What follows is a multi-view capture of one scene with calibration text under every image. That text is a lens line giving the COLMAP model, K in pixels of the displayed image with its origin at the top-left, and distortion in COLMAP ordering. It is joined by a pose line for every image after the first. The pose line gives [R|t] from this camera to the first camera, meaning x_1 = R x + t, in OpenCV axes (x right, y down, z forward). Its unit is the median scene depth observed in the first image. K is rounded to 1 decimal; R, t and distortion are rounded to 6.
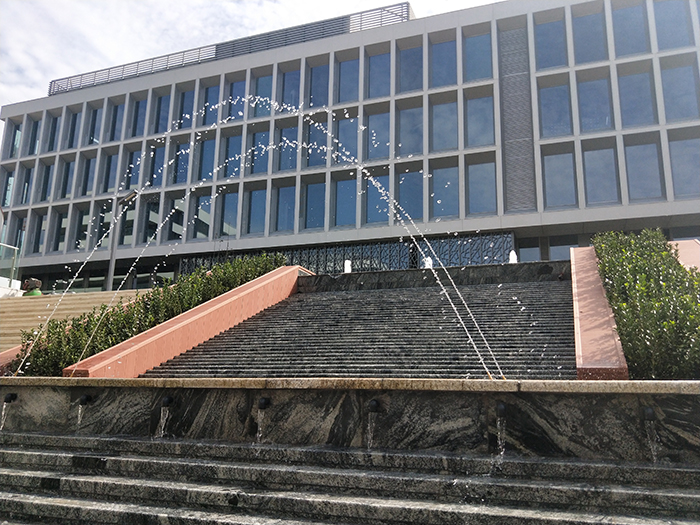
lens RADIAL K [[599.1, 0, 350.9], [0, 599.1, 266.6], [0, 0, 1]] dist [0.078922, -0.177018]
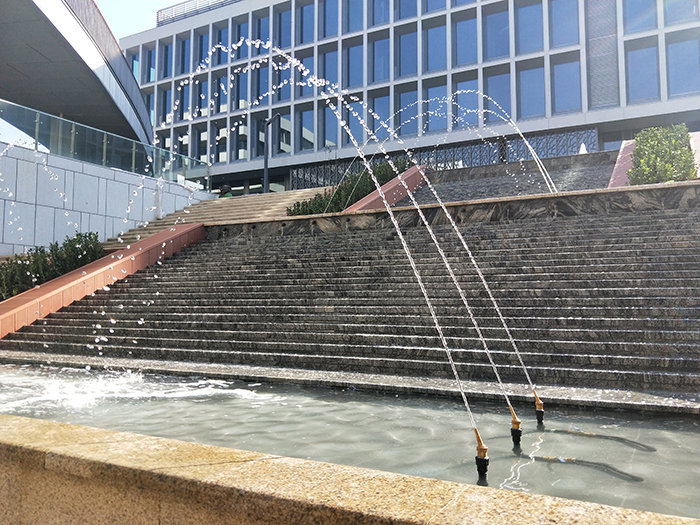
lens RADIAL K [[599.1, 0, 350.9], [0, 599.1, 266.6], [0, 0, 1]] dist [0.078922, -0.177018]
pose [[0.990308, -0.029015, -0.135824, -0.024987], [0.049458, 0.987500, 0.149656, 0.004806], [0.129784, -0.154923, 0.979365, -0.148306]]
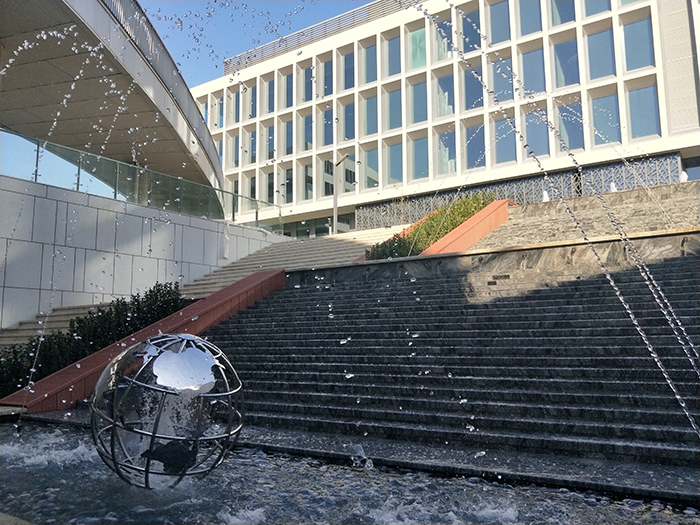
lens RADIAL K [[599.1, 0, 350.9], [0, 599.1, 266.6], [0, 0, 1]] dist [0.078922, -0.177018]
pose [[0.970211, -0.061449, -0.234338, -0.039061], [0.083010, 0.993063, 0.083275, 0.002098], [0.227596, -0.100247, 0.968582, -0.132314]]
